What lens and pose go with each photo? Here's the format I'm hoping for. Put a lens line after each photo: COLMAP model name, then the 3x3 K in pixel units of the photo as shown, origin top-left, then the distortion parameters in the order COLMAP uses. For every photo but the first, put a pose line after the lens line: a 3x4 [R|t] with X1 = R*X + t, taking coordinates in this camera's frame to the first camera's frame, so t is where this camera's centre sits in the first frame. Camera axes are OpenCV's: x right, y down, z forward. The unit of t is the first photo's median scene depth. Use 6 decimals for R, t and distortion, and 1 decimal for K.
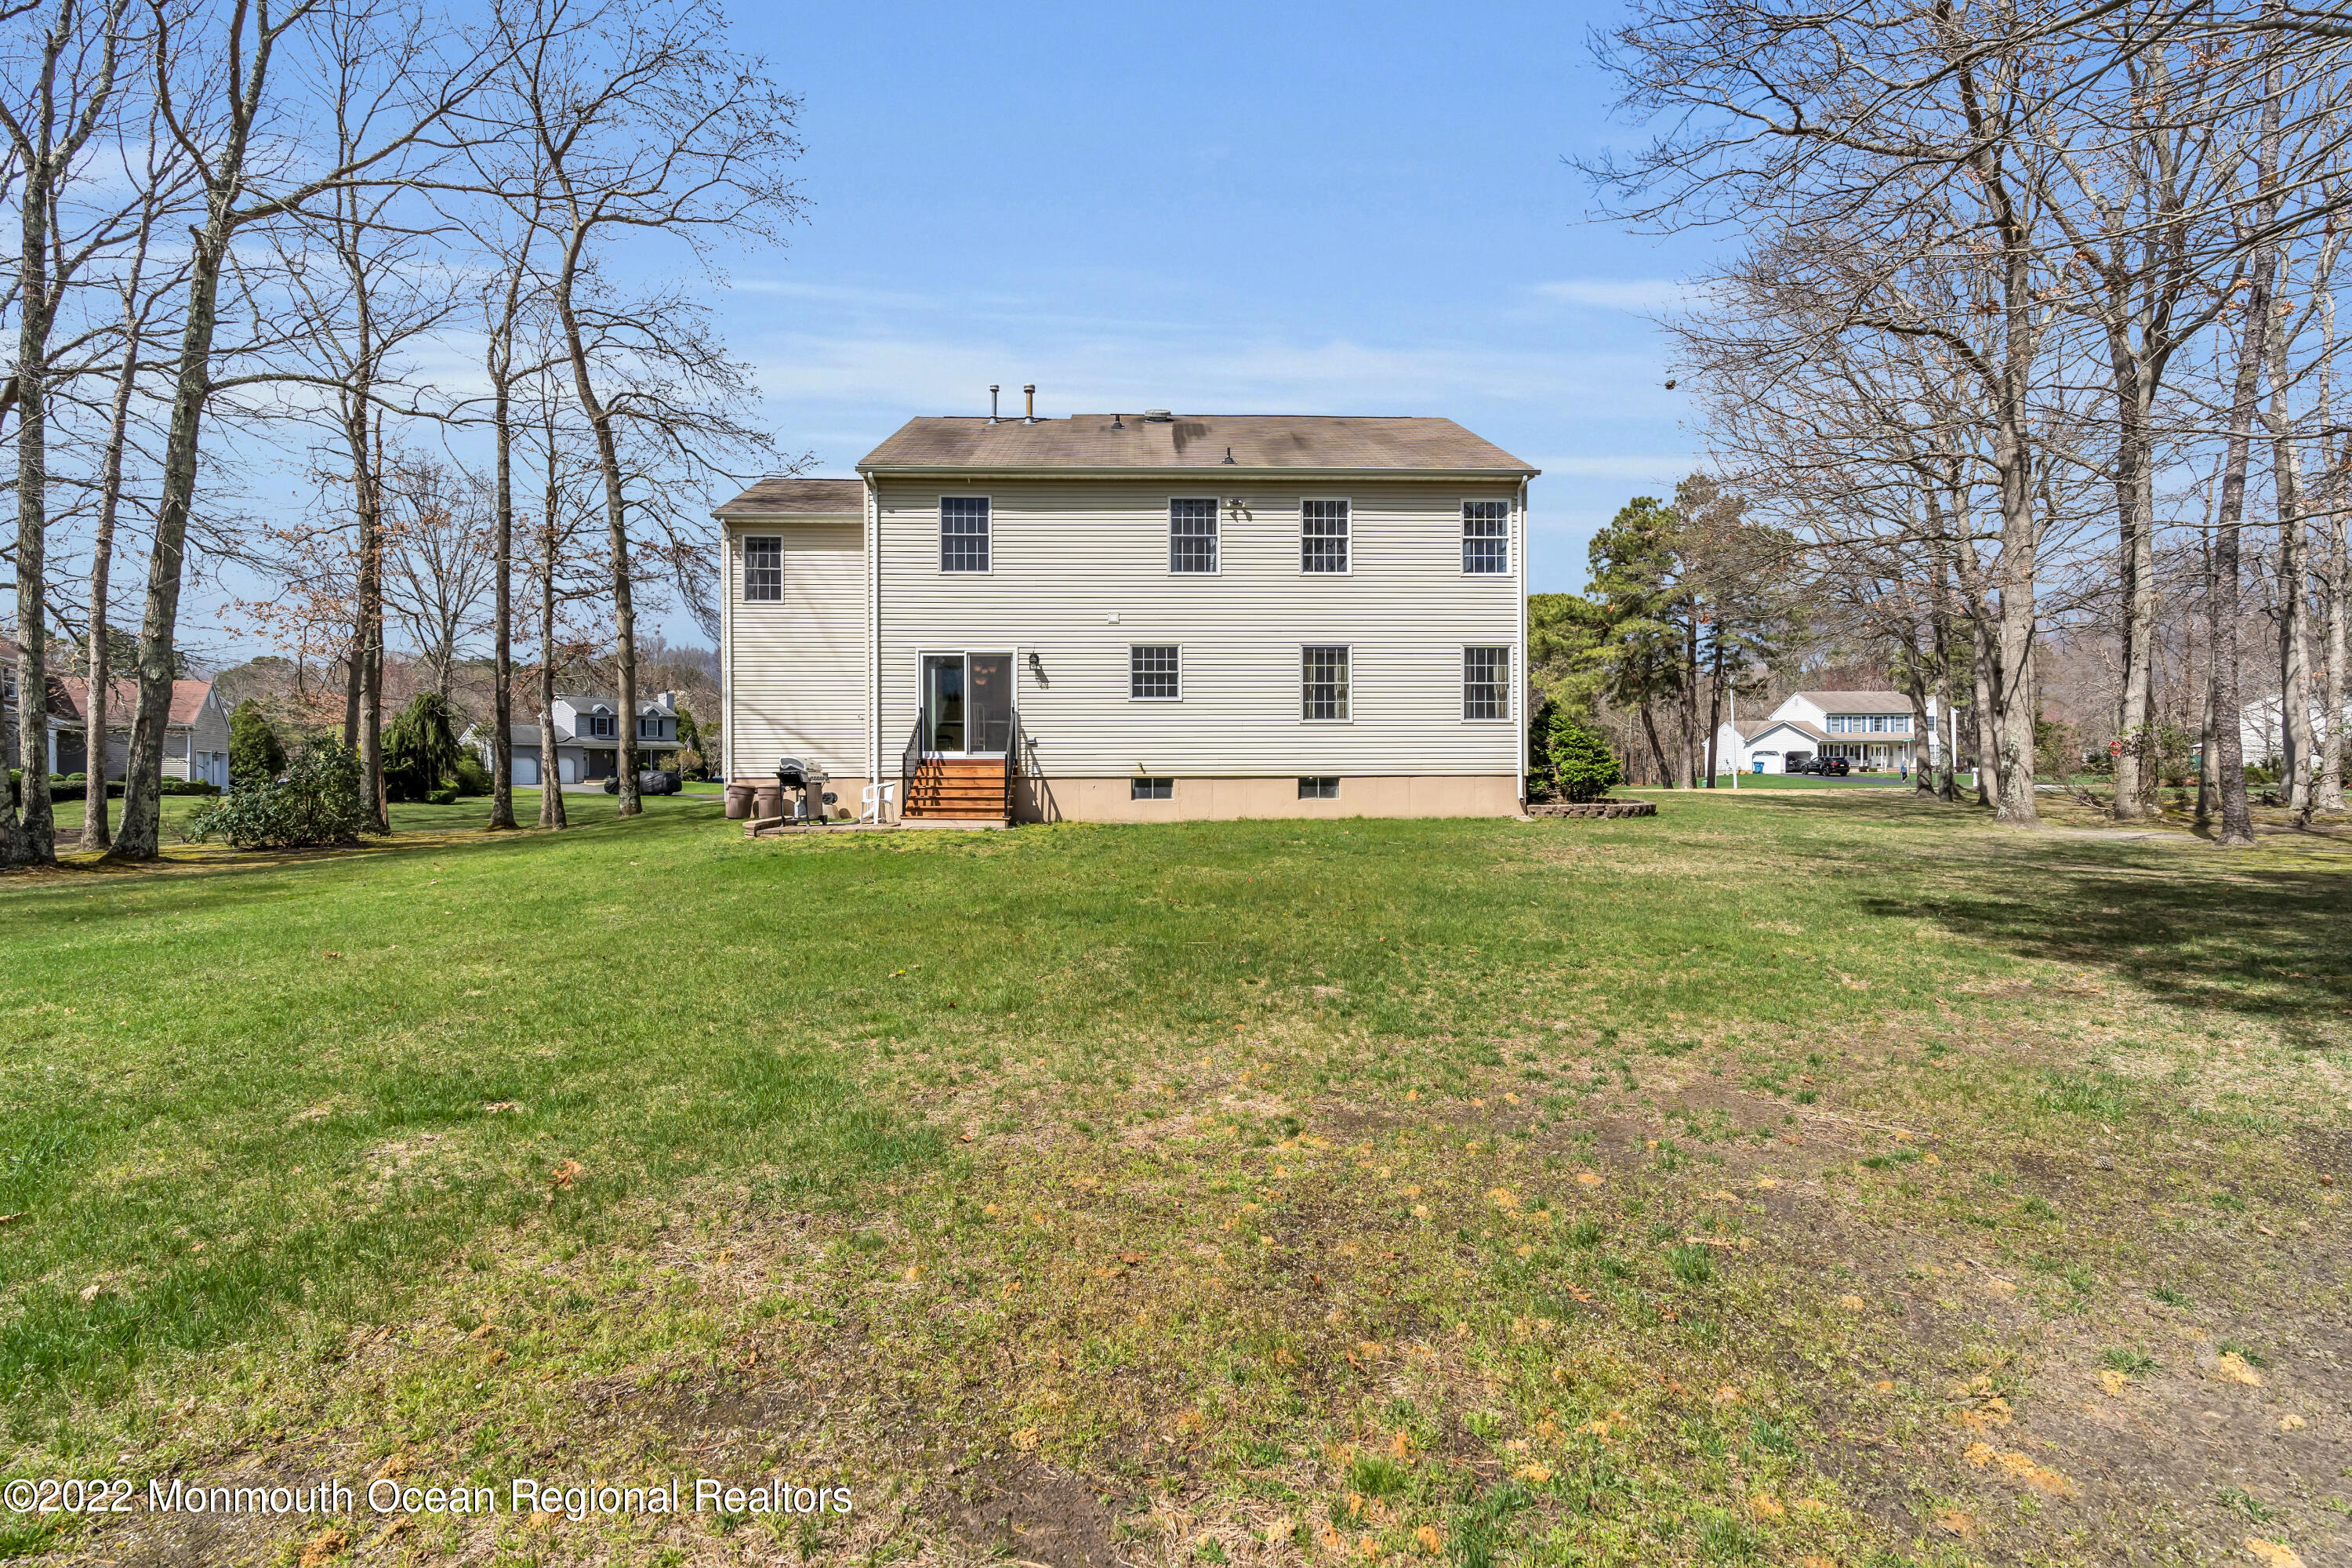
lens RADIAL K [[1058.9, 0, 1174.8], [0, 1058.9, 775.0], [0, 0, 1]] dist [-0.012783, 0.003877]
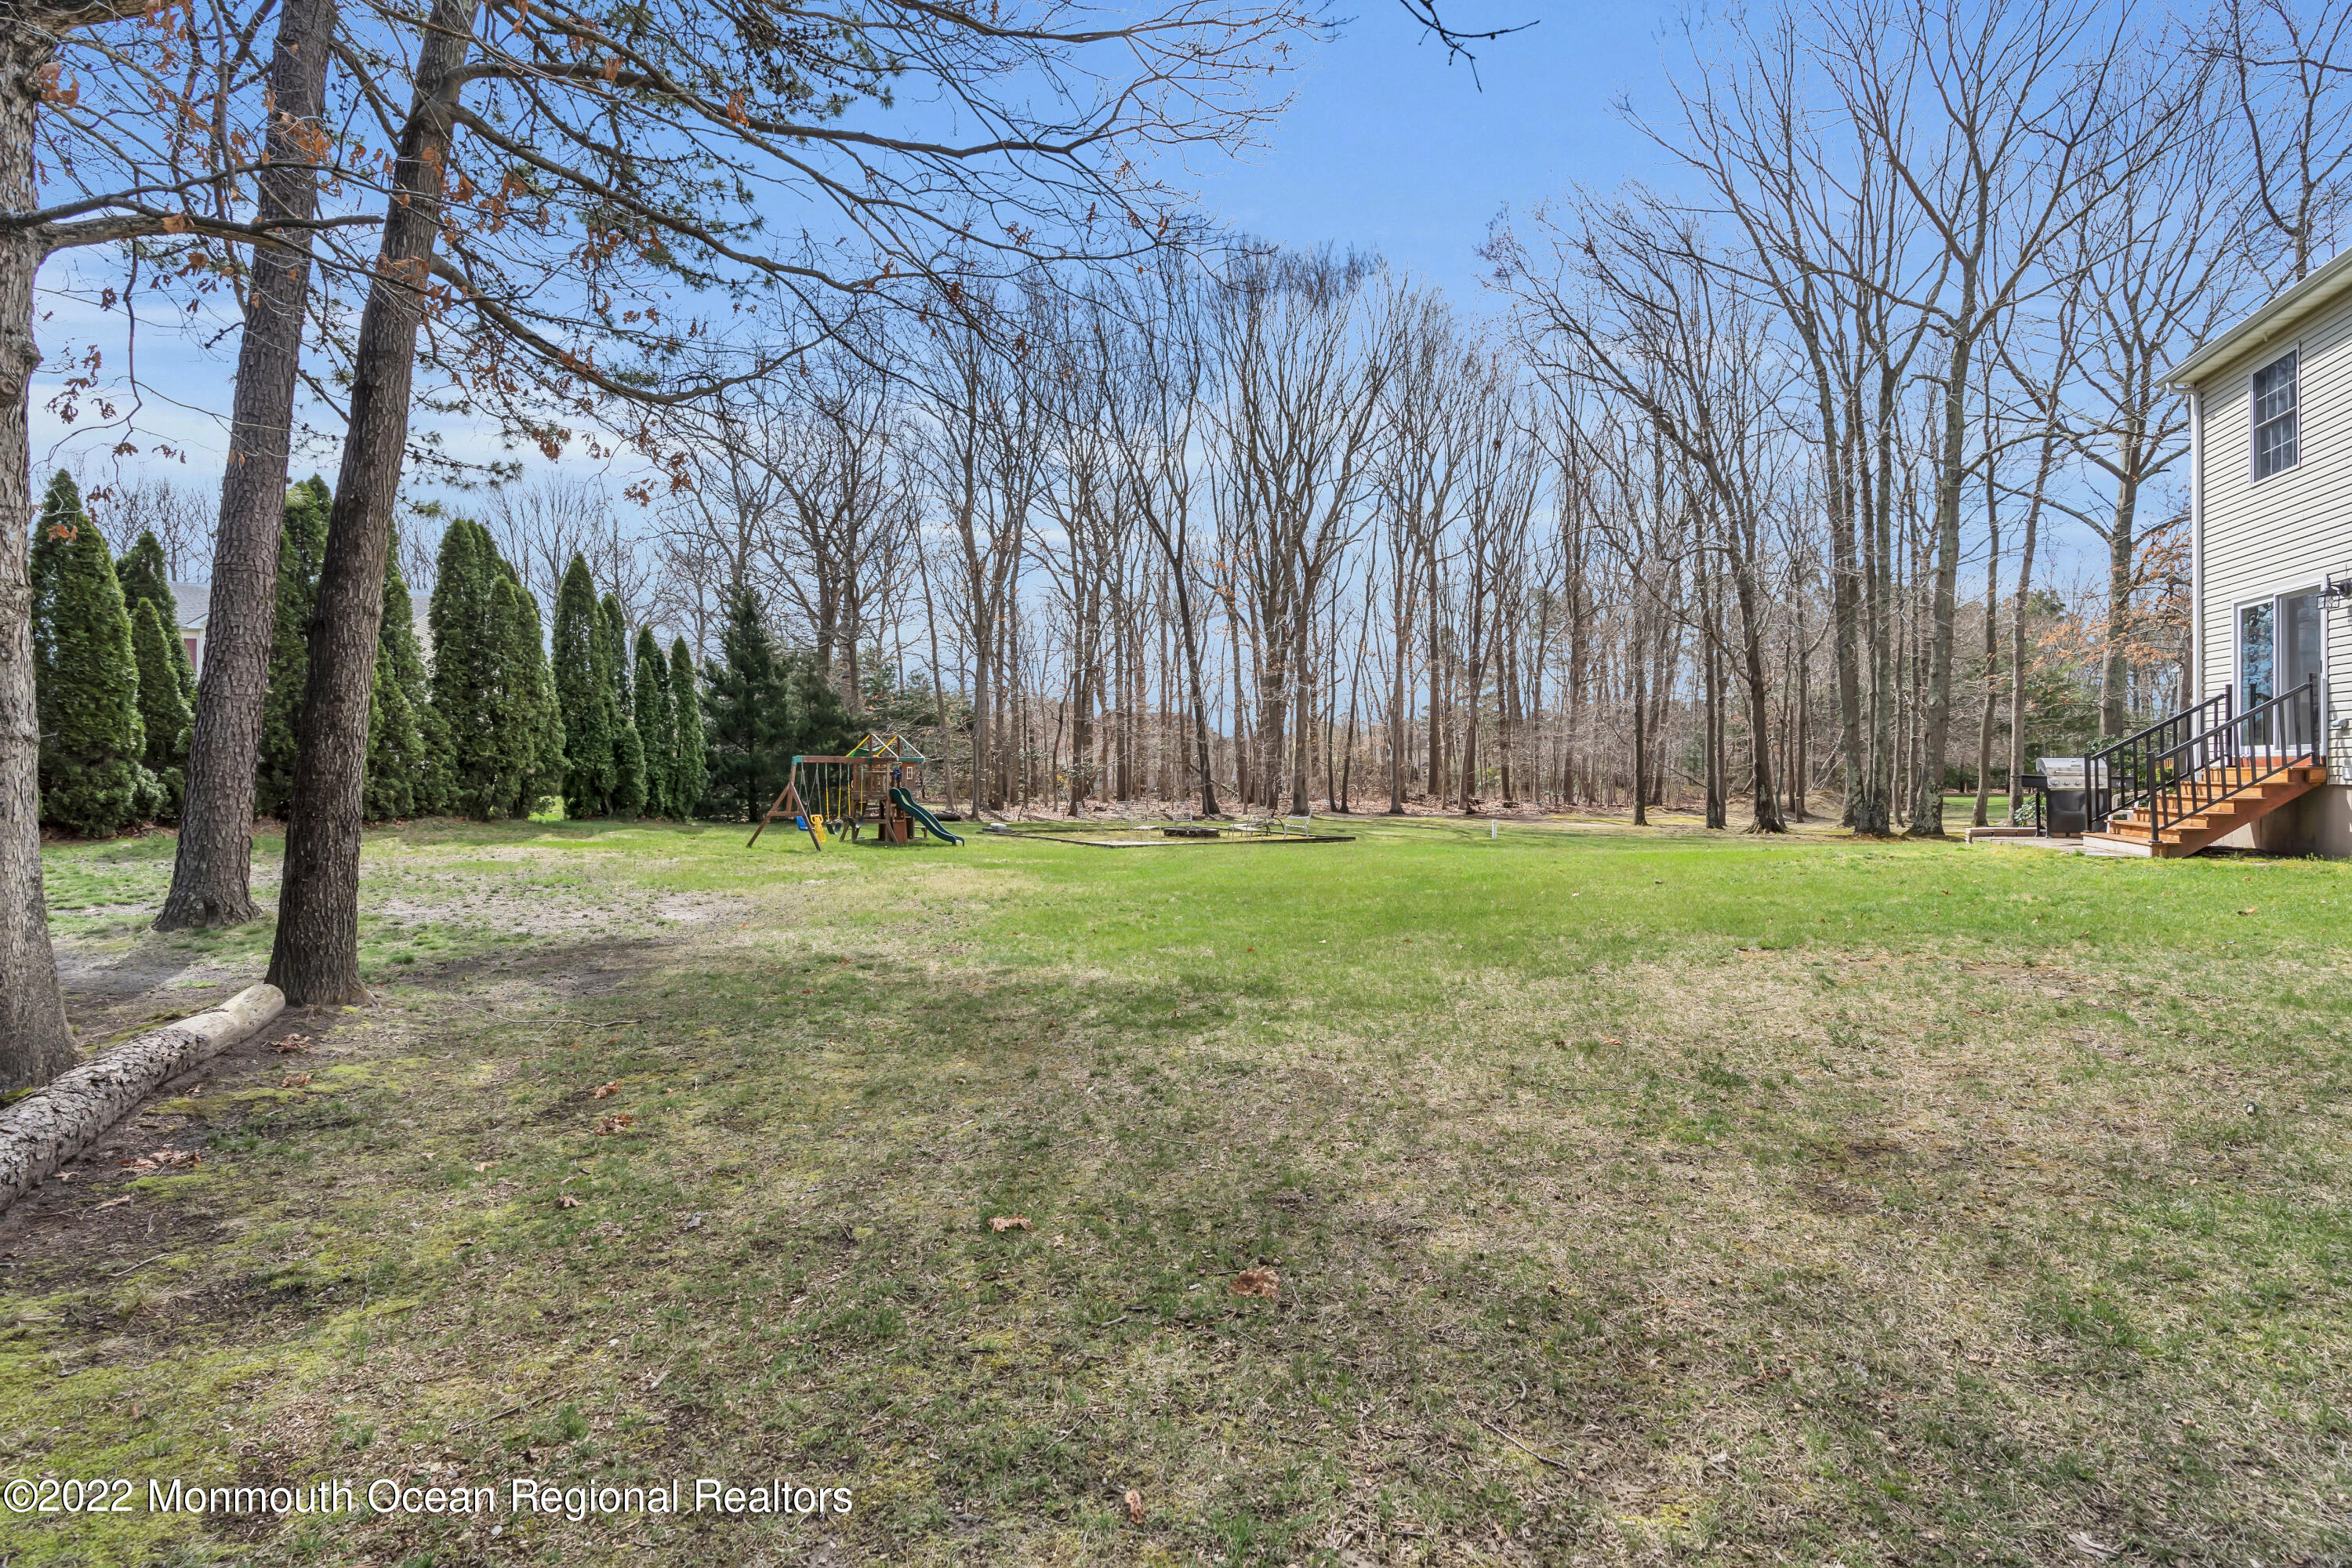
lens RADIAL K [[1058.9, 0, 1185.2], [0, 1058.9, 775.6], [0, 0, 1]] dist [-0.012783, 0.003877]
pose [[-0.388675, 0.006052, -0.921355, 0.664592], [0.006112, 0.999973, 0.003990, -0.009528], [0.921354, -0.004081, -0.388702, 0.618499]]
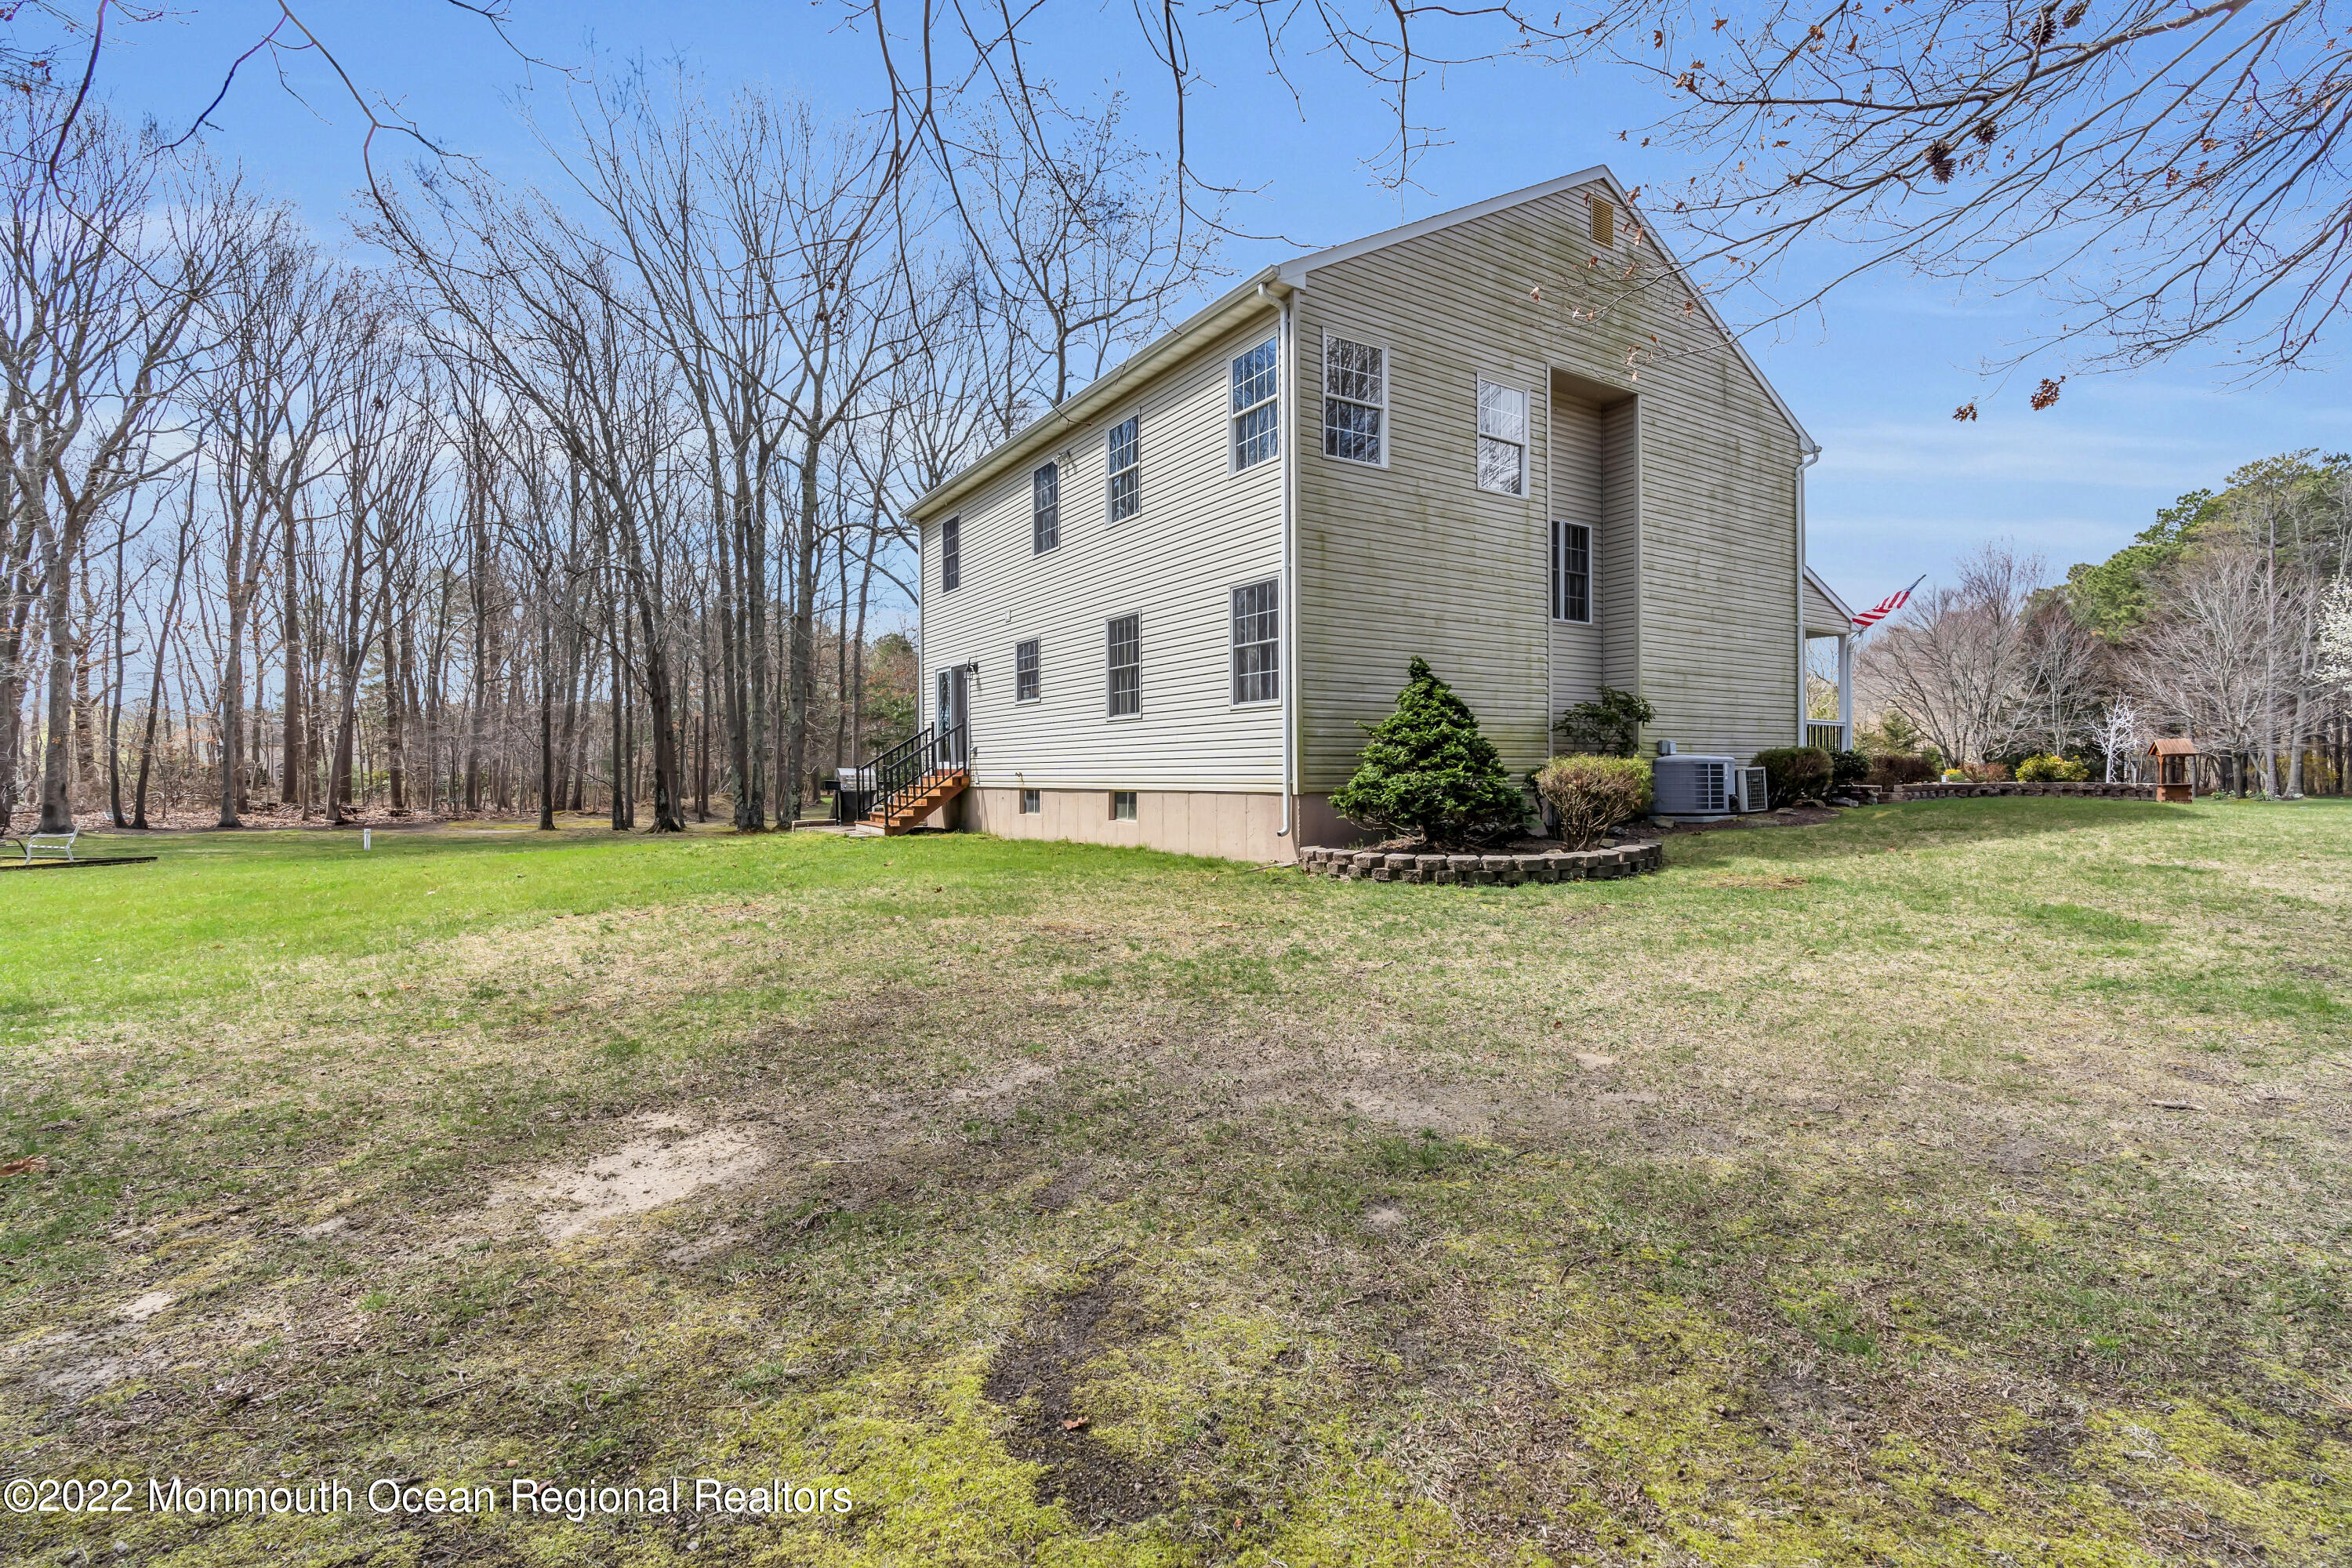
lens RADIAL K [[1058.9, 0, 1189.6], [0, 1058.9, 780.0], [0, 0, 1]] dist [-0.012783, 0.003877]
pose [[0.508739, 0.007085, -0.860892, 0.810213], [0.000146, 0.999965, 0.008316, -0.012440], [0.860921, -0.004356, 0.508721, 0.660816]]
